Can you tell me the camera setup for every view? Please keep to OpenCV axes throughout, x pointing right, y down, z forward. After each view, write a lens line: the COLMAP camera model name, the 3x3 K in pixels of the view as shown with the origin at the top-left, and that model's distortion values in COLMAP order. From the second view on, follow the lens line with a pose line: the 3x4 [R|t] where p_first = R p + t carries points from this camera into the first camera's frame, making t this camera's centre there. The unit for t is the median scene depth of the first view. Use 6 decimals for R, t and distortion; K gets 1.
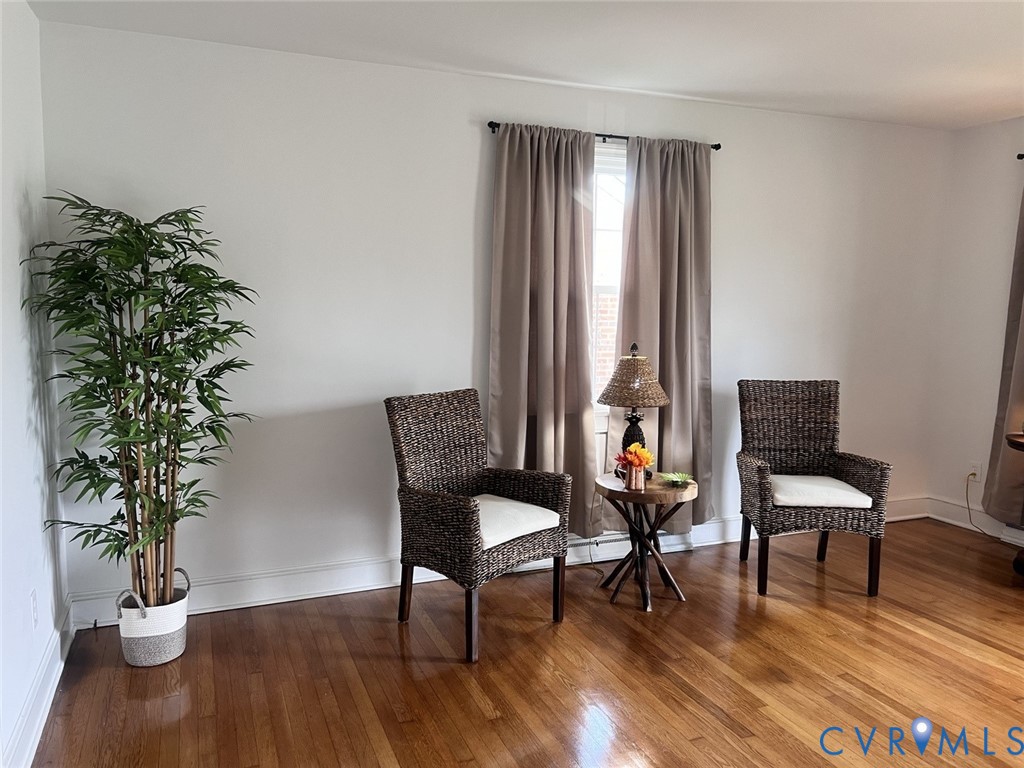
lens RADIAL K [[779.4, 0, 512.0], [0, 779.4, 384.0], [0, 0, 1]] dist [0.003583, 0.002797]
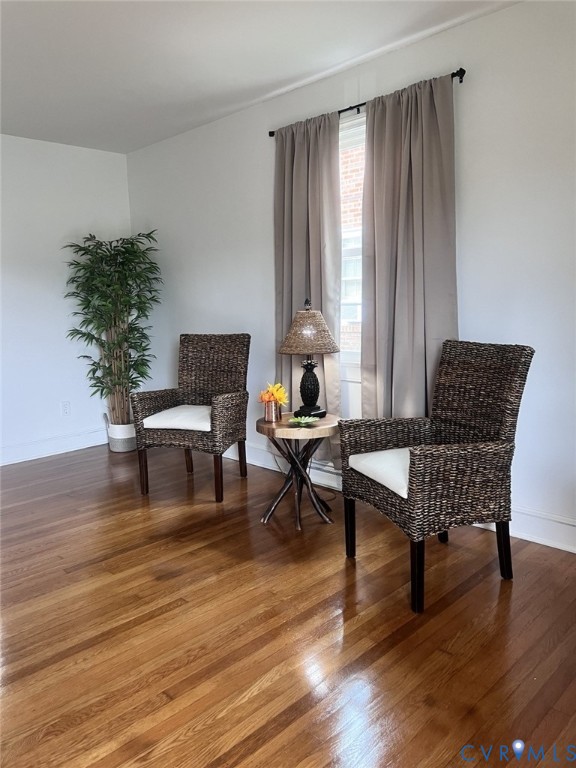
lens RADIAL K [[584.5, 0, 288.0], [0, 584.5, 384.0], [0, 0, 1]] dist [0.003583, 0.002797]
pose [[0.386384, 0.116899, -0.914900, 0.925681], [-0.064031, 0.992942, 0.099828, -0.011226], [0.920113, 0.020010, 0.391142, 0.633328]]
